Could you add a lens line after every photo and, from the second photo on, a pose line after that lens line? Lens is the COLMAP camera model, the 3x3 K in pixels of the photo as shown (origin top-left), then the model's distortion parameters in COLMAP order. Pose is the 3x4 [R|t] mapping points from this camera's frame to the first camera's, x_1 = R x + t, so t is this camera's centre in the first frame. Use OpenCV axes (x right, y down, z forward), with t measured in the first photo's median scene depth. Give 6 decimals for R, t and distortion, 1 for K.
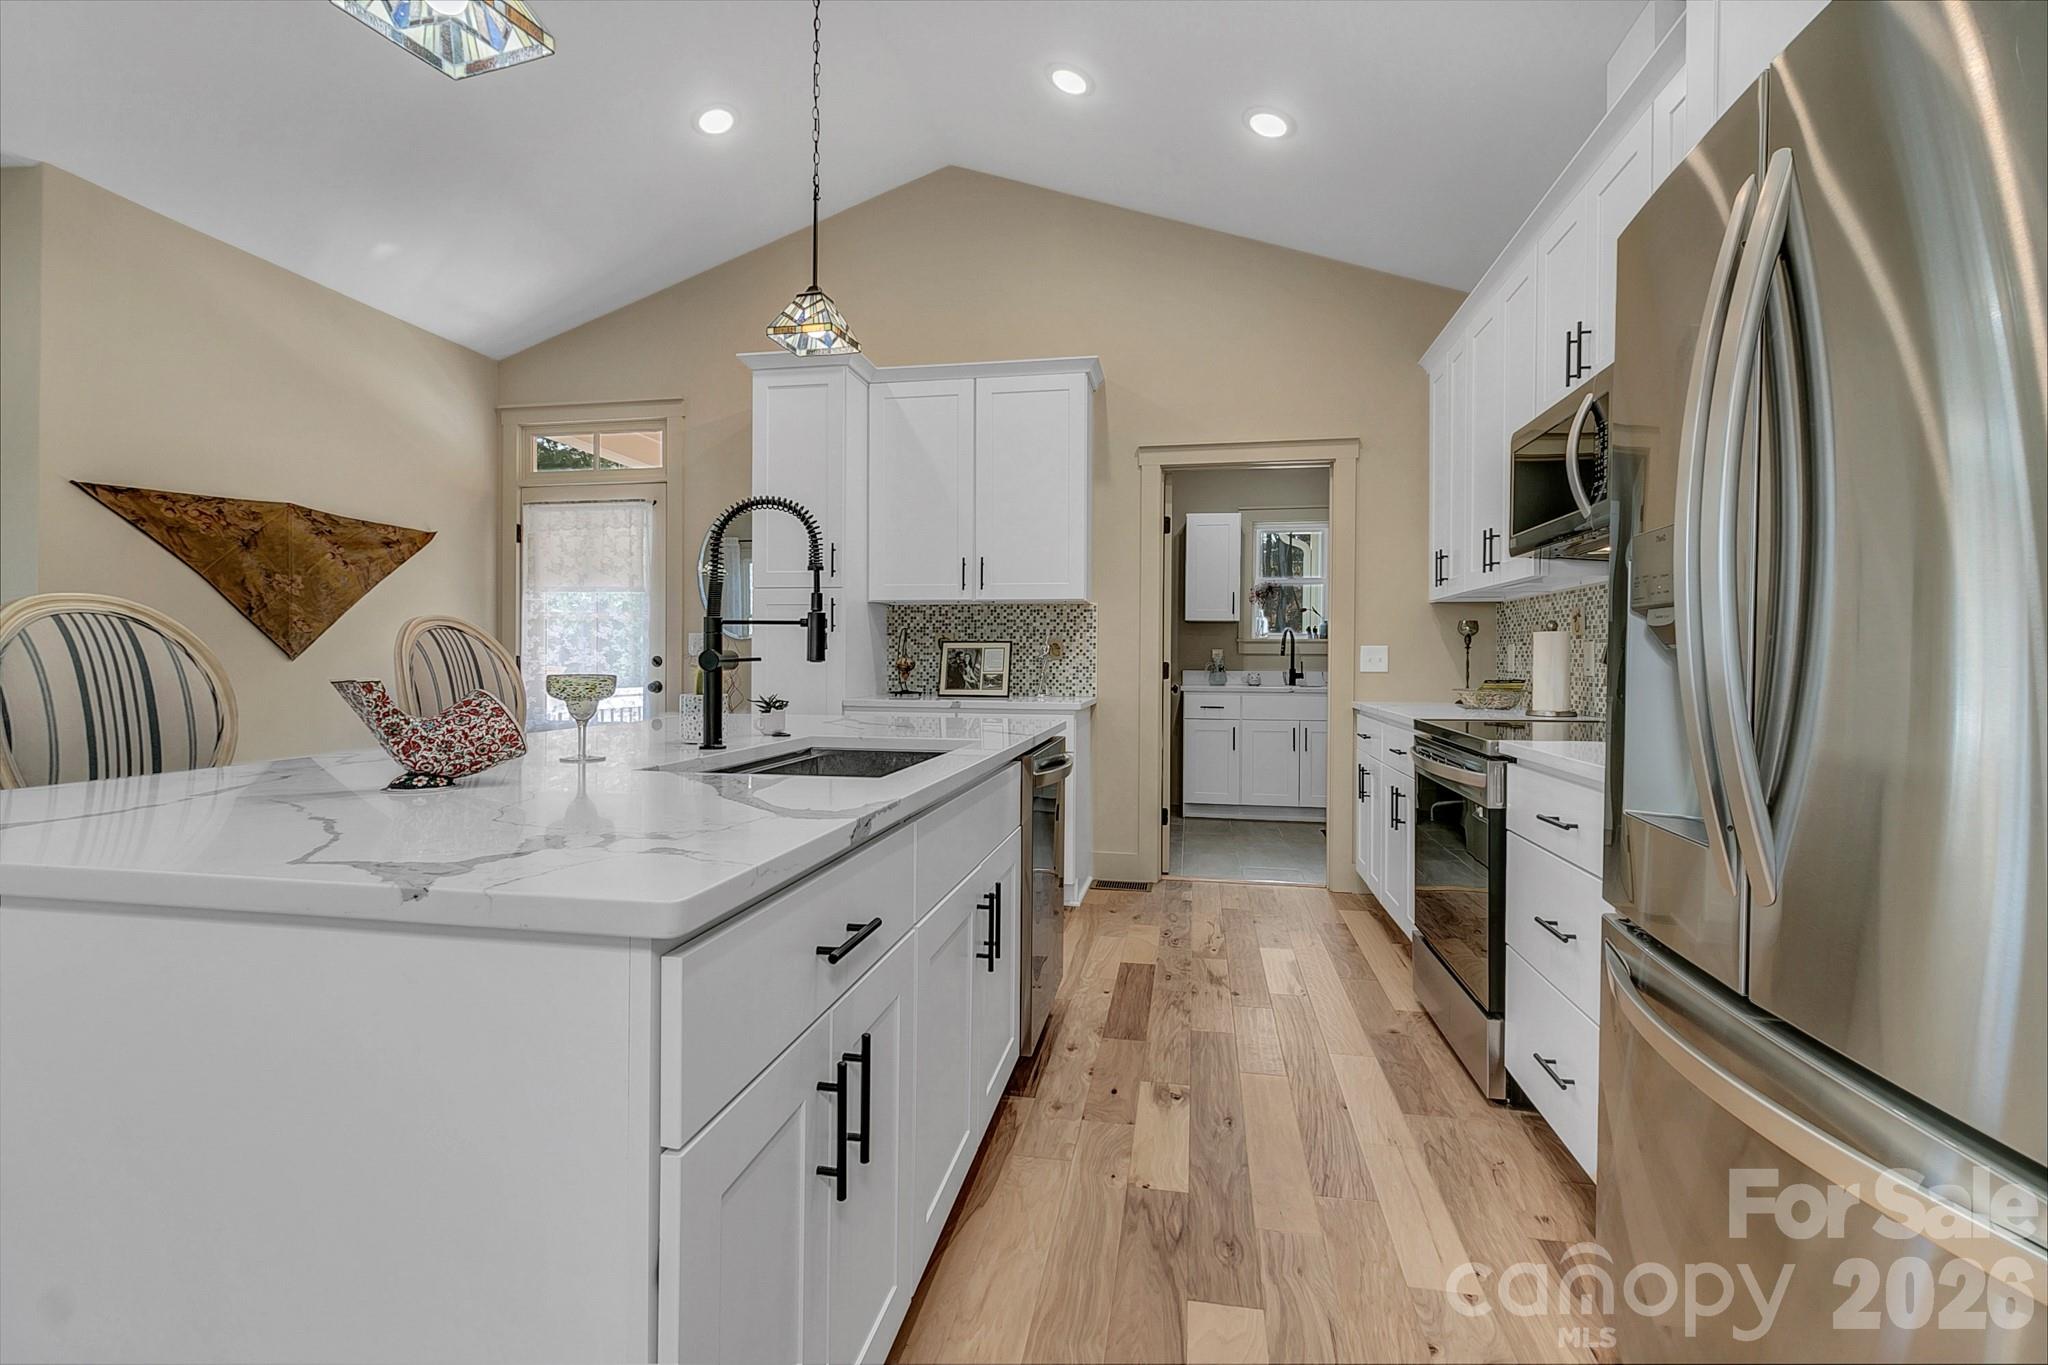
lens RADIAL K [[935.8, 0, 1017.4], [0, 935.8, 663.2], [0, 0, 1]] dist [0.001562, -0.000139]
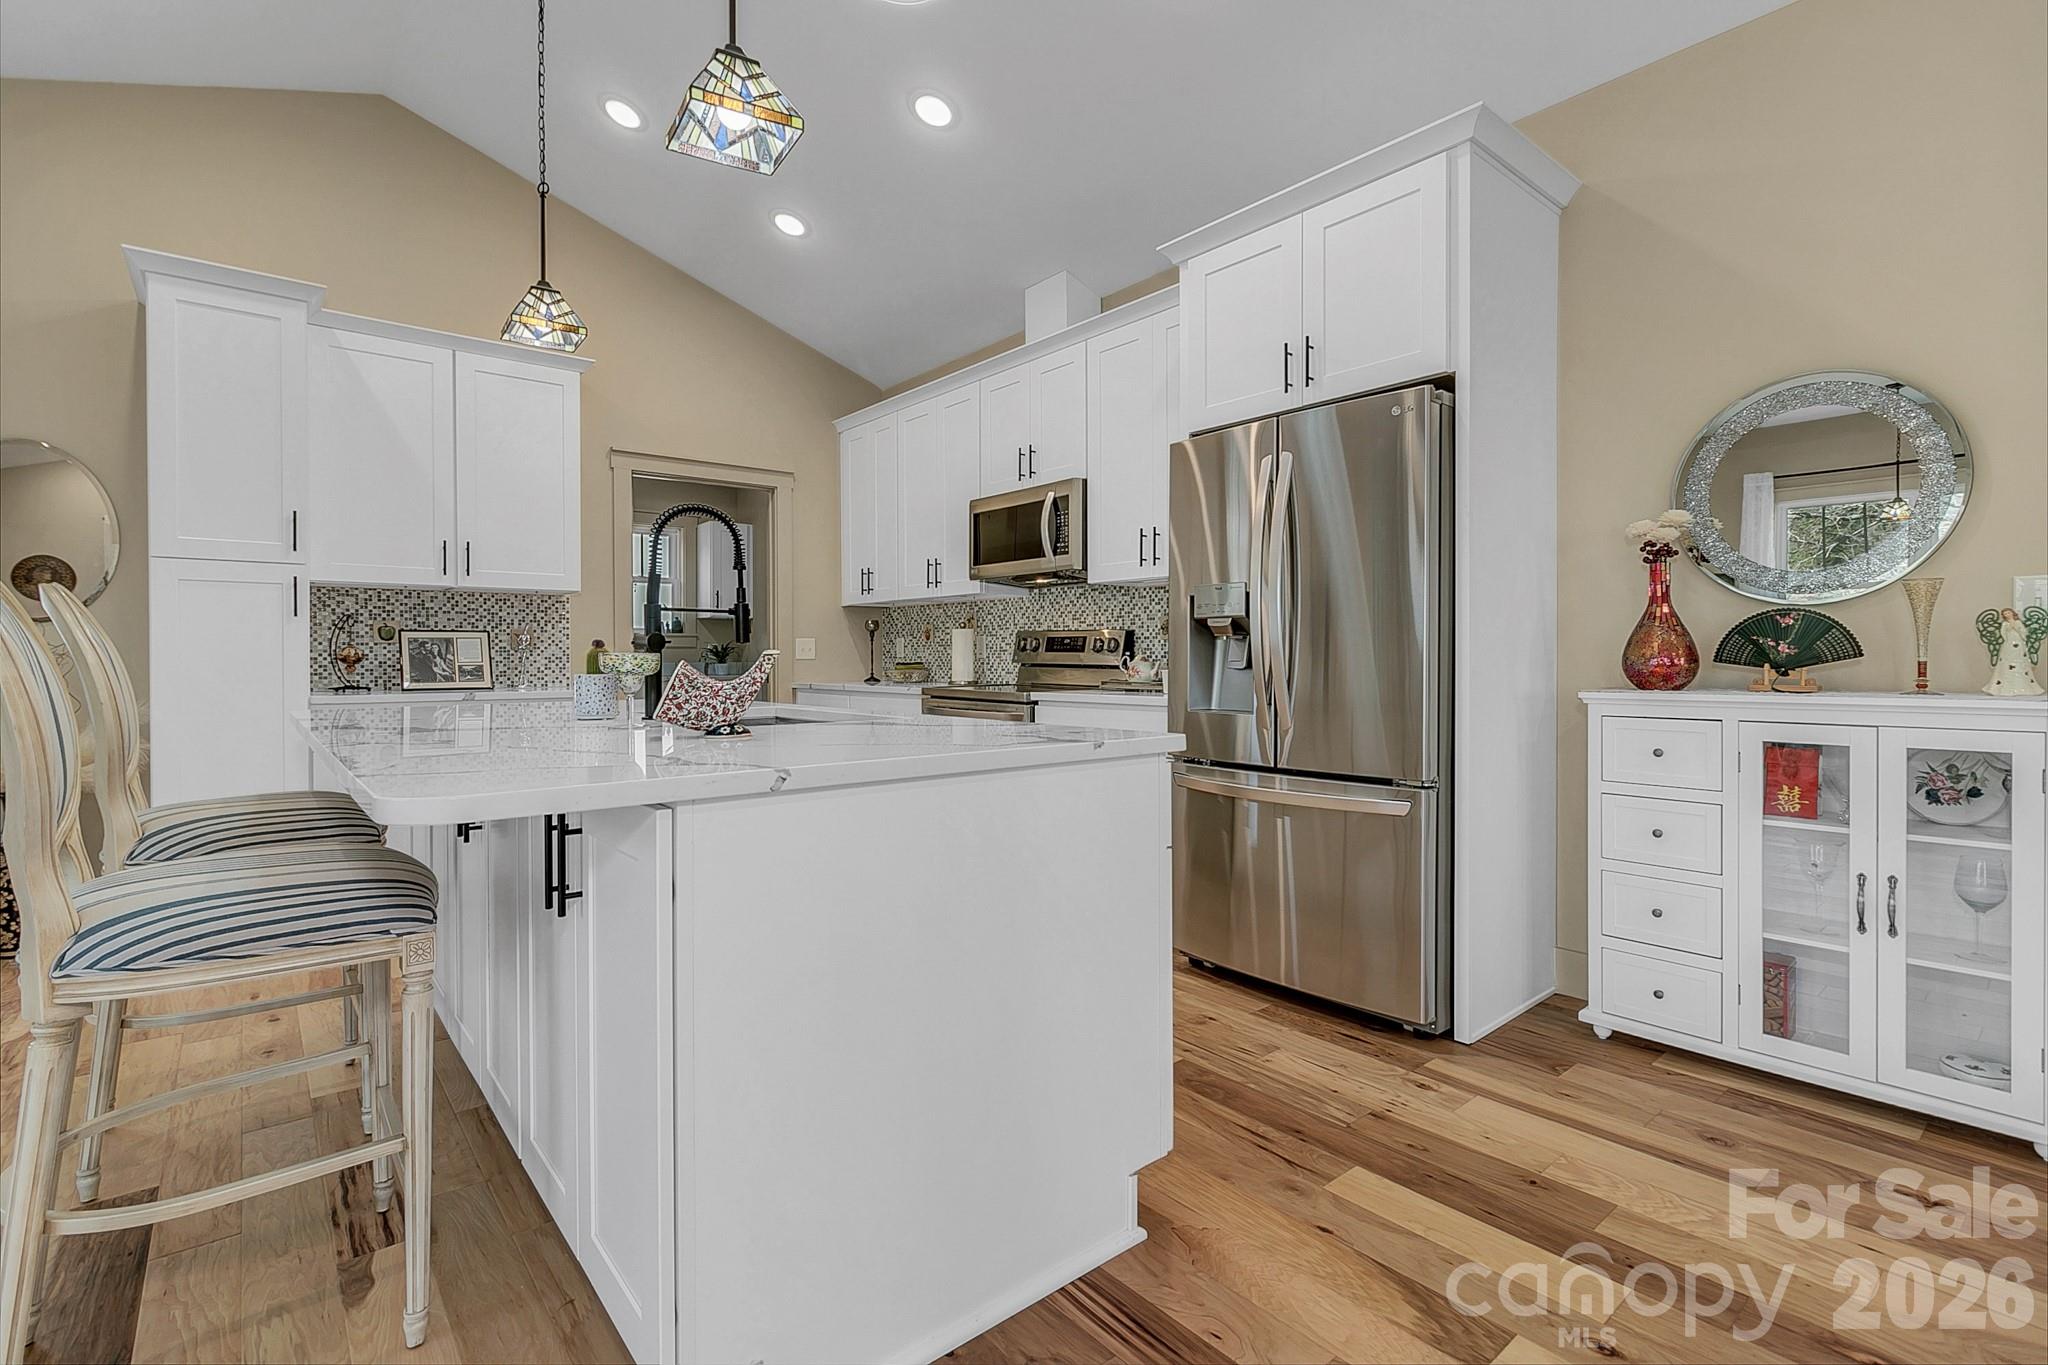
lens RADIAL K [[937.4, 0, 1015.0], [0, 937.4, 664.3], [0, 0, 1]] dist [0.000374, -0.000492]
pose [[0.642679, -0.012719, 0.766030, -0.426676], [0.009978, 0.999916, 0.008230, 0.008897], [-0.766071, 0.002354, 0.642752, -0.035538]]
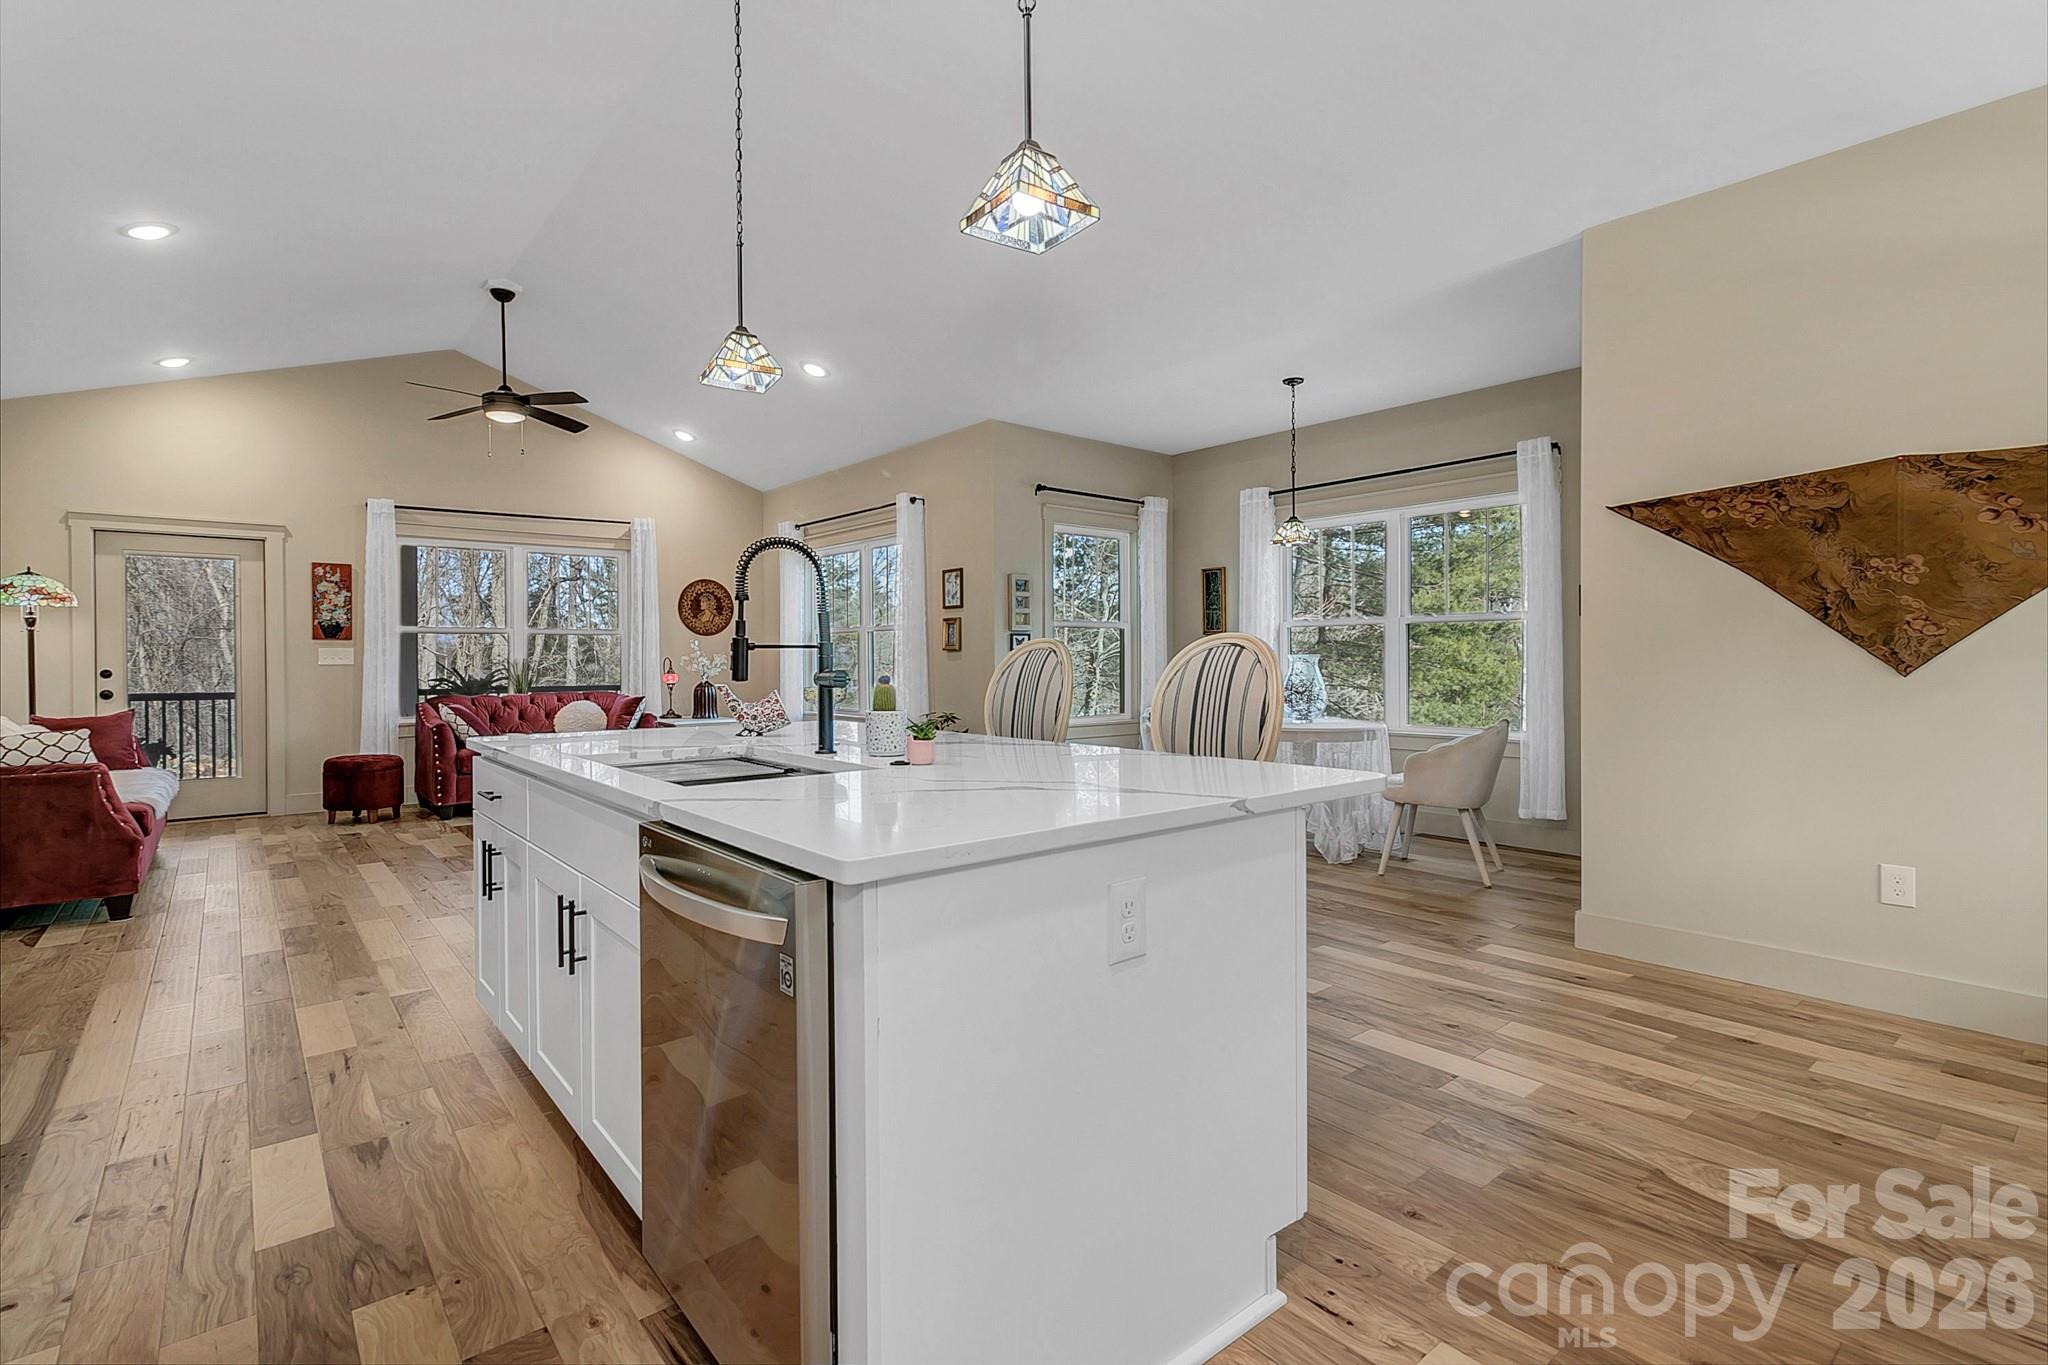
lens RADIAL K [[951.8, 0, 1022.8], [0, 951.8, 668.3], [0, 0, 1]] dist [0.005481, -0.000465]
pose [[-0.638870, 0.005290, -0.769297, 0.207472], [-0.001628, 0.999965, 0.008229, -0.012901], [0.769313, 0.006510, -0.638839, 0.915173]]
